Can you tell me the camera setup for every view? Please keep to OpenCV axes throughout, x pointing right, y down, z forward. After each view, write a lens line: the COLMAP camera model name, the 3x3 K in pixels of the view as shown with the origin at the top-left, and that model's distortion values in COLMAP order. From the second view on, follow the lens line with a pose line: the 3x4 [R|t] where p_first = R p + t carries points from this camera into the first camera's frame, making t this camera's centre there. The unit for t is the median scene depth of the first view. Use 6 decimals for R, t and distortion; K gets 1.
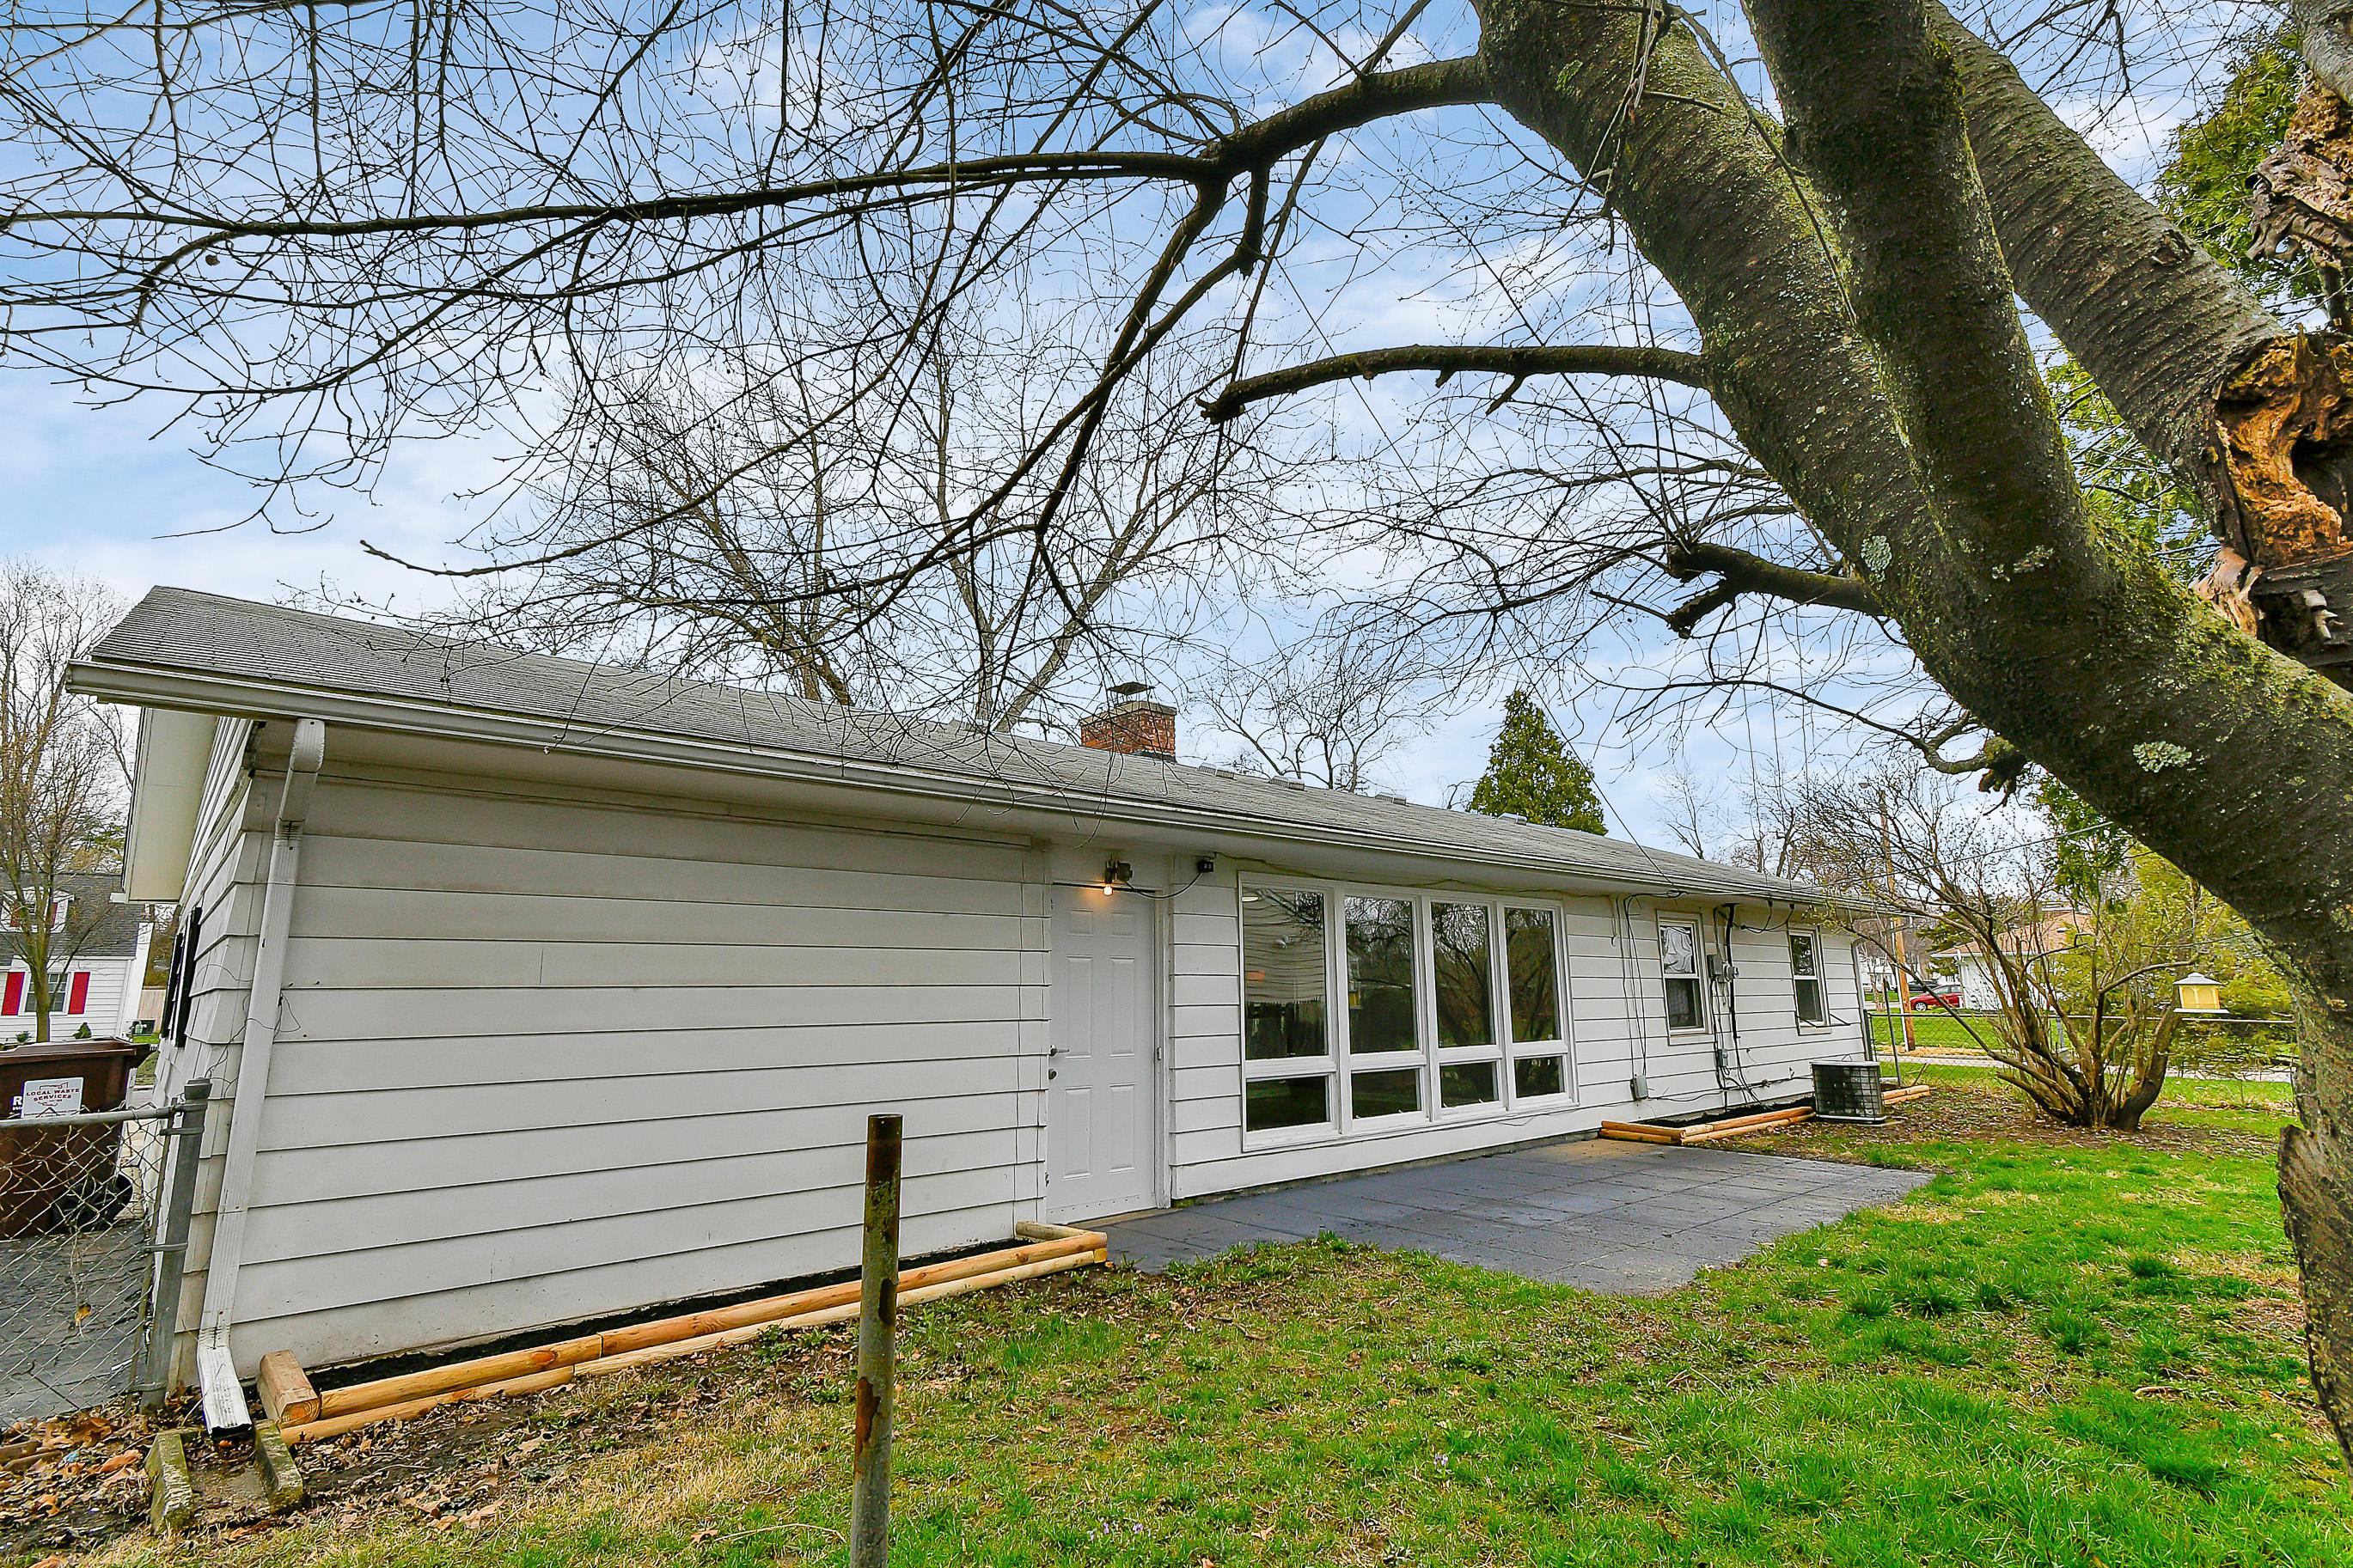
lens RADIAL K [[1118.8, 0, 1132.6], [0, 1118.8, 797.7], [0, 0, 1]] dist [0.000349, 0.000001]
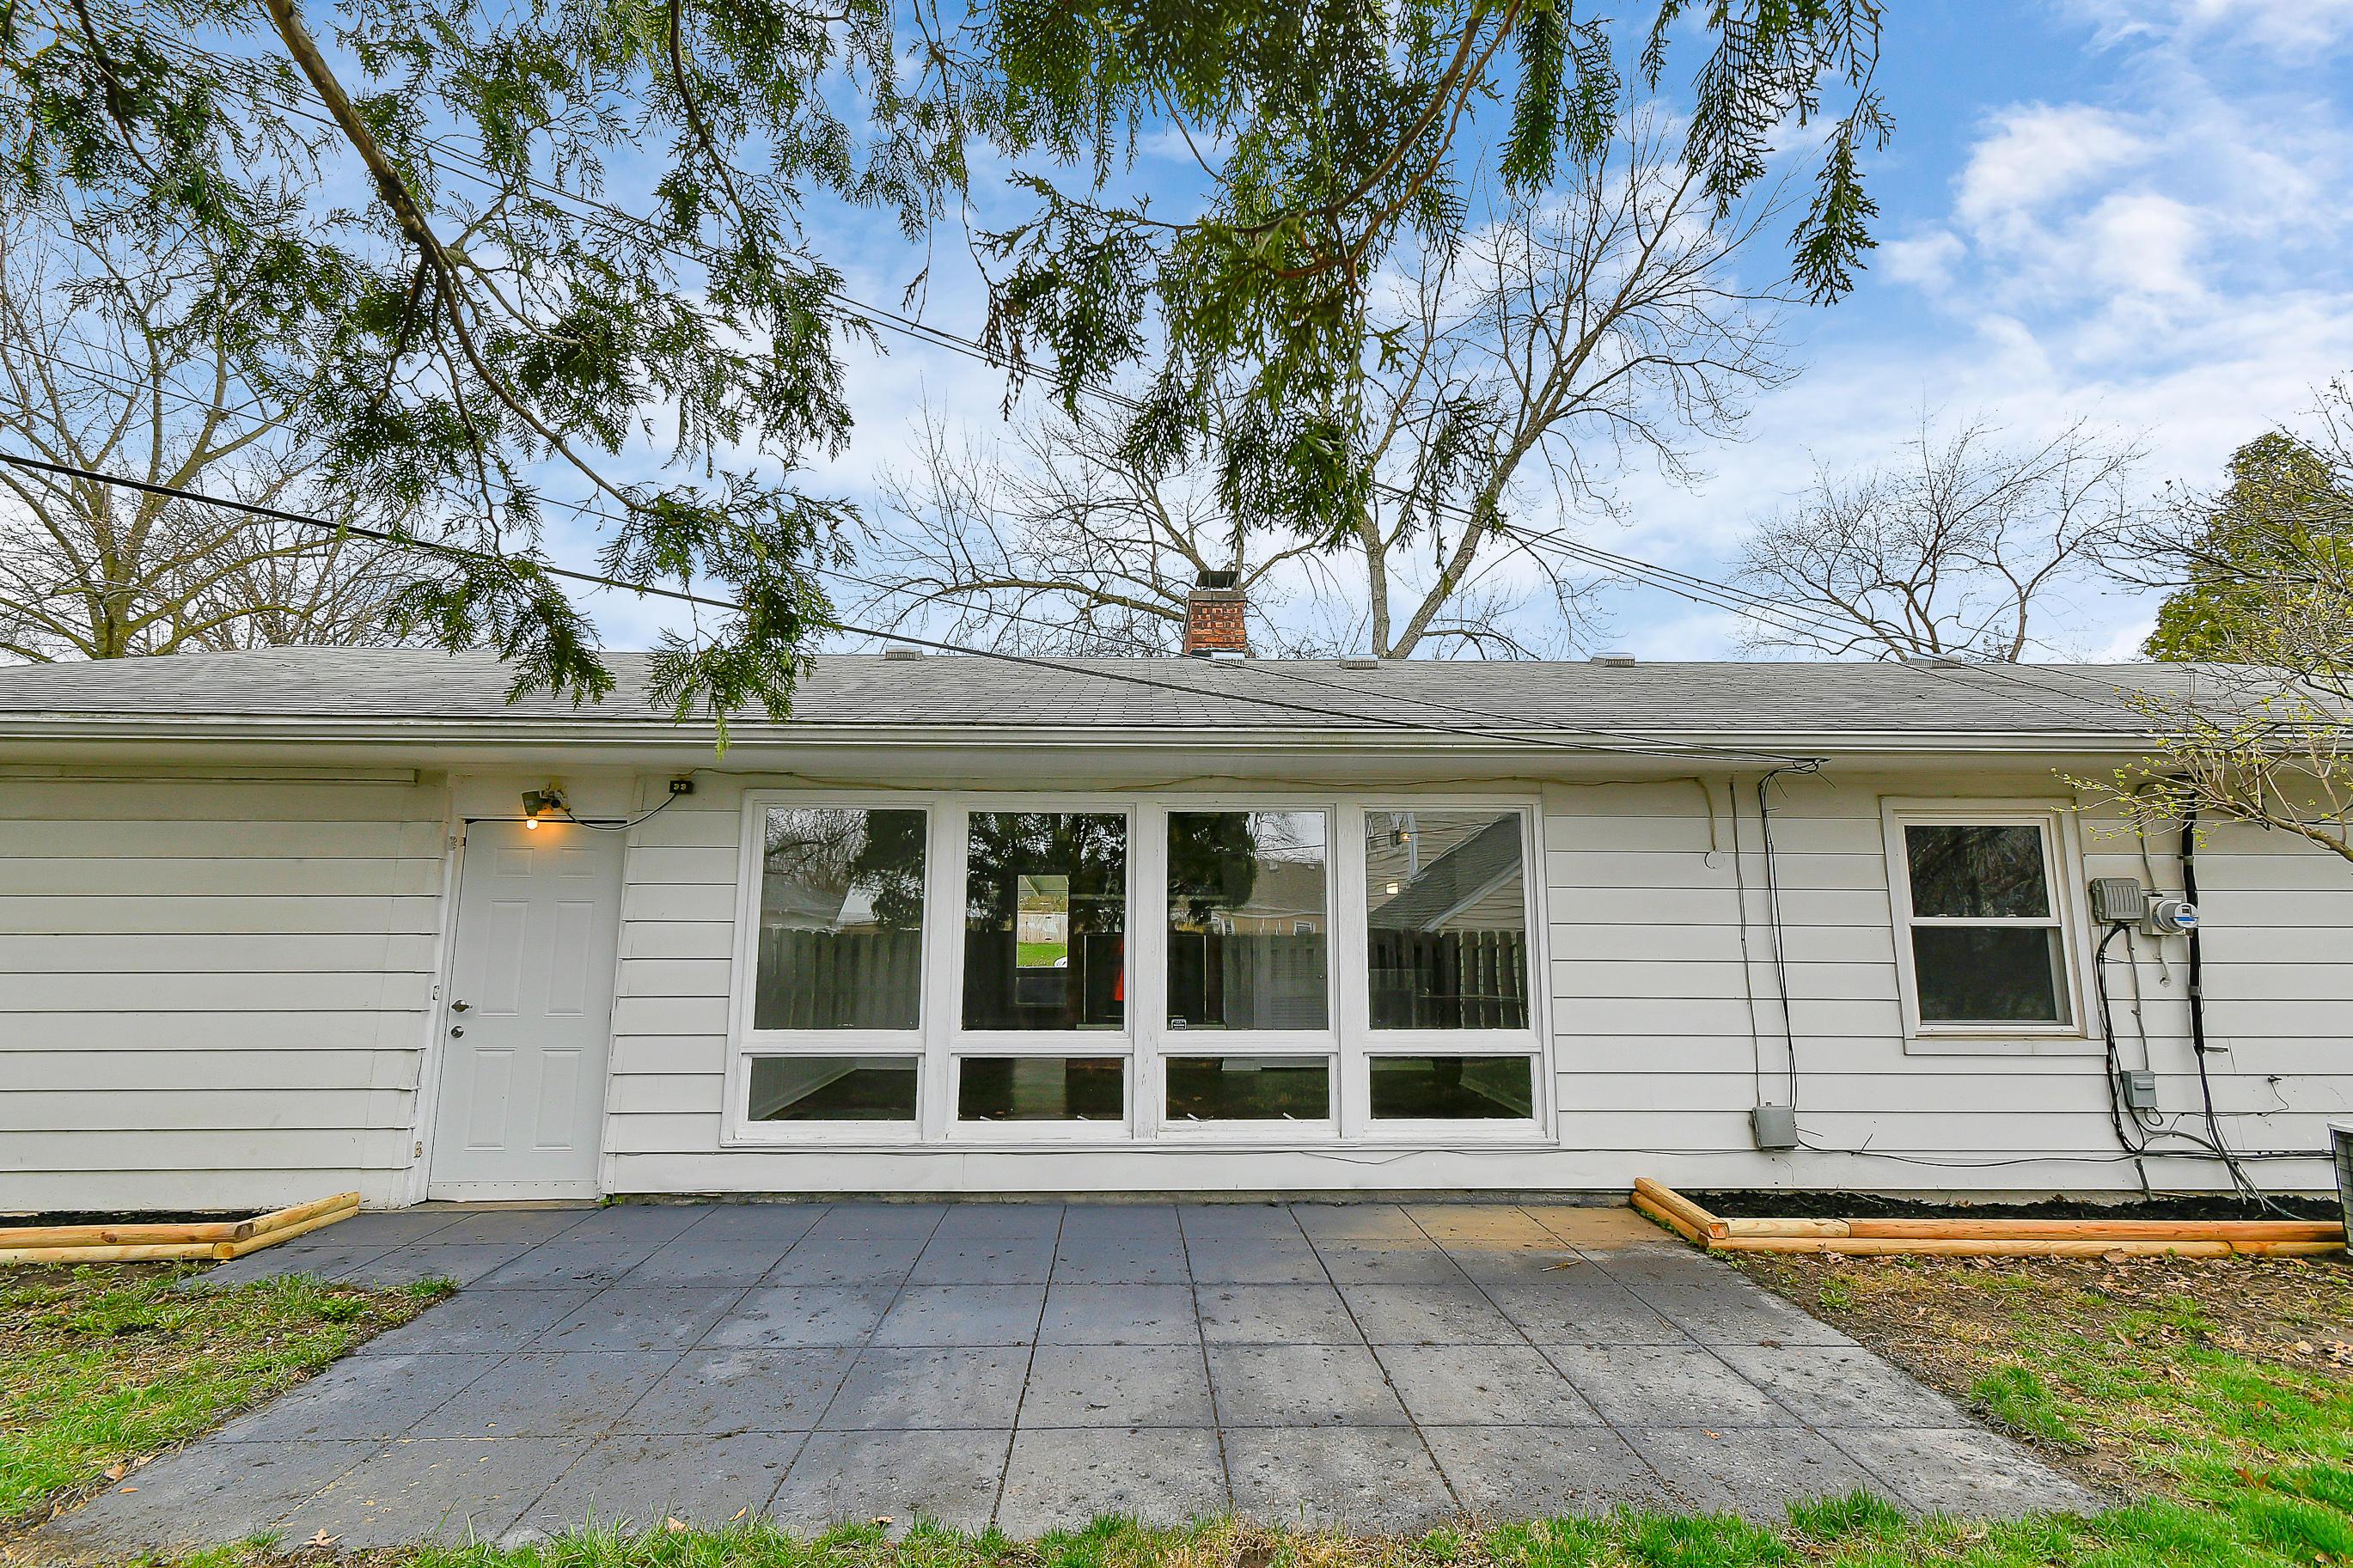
lens RADIAL K [[1009.5, 0, 1155.7], [0, 1009.5, 790.5], [0, 0, 1]] dist [0.024901, -0.011185]
pose [[0.776218, -0.072421, -0.626292, 0.720059], [0.099704, 0.994981, 0.008519, 0.083836], [0.622531, -0.069056, 0.779542, 0.588939]]
